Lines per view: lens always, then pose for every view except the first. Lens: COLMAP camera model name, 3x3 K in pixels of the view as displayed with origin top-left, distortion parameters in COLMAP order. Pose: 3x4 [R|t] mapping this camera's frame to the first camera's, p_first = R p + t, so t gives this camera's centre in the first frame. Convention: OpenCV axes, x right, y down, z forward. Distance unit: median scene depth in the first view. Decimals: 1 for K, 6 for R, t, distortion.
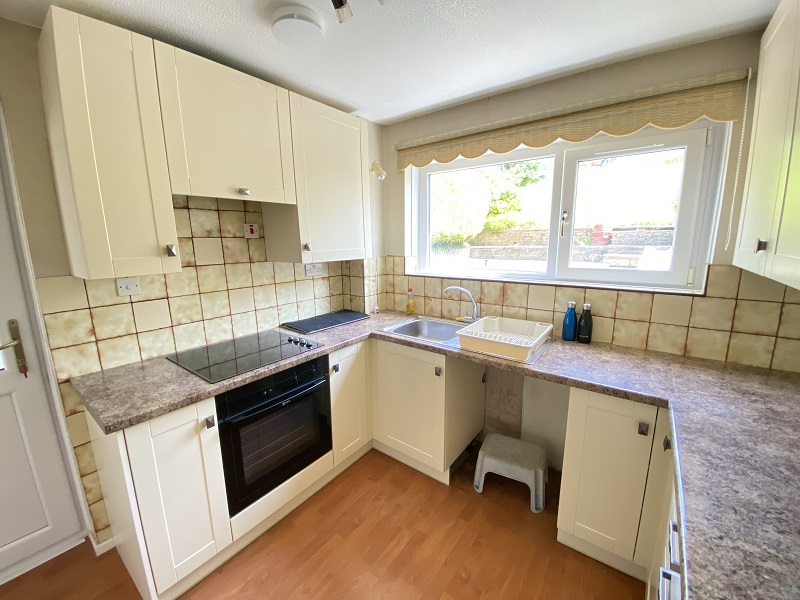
lens RADIAL K [[322.1, 0, 388.3], [0, 322.1, 293.1], [0, 0, 1]] dist [0.003163, -0.008638]
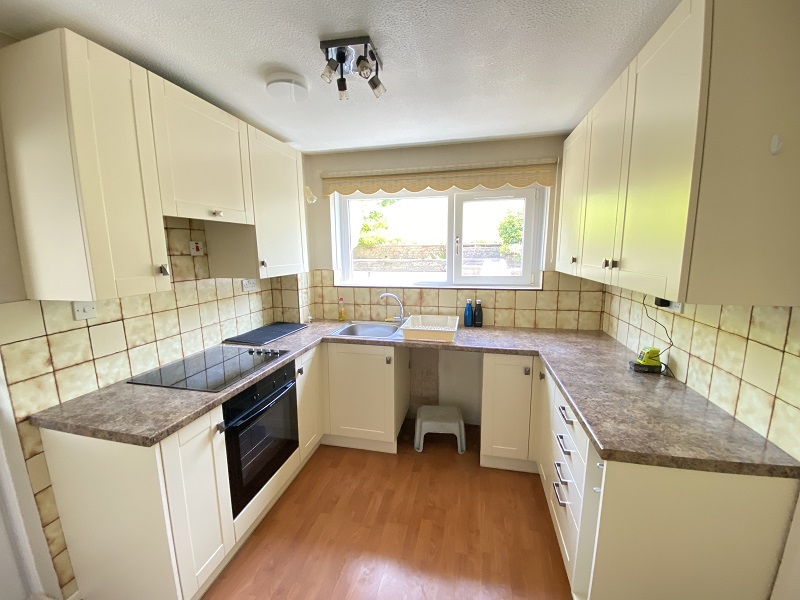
lens RADIAL K [[322.1, 0, 385.0], [0, 322.1, 292.1], [0, 0, 1]] dist [0.003163, -0.008638]
pose [[0.918588, -0.048877, 0.392181, -0.355551], [0.065927, 0.997370, -0.030117, 0.014205], [-0.389678, 0.053520, 0.919395, -0.180318]]
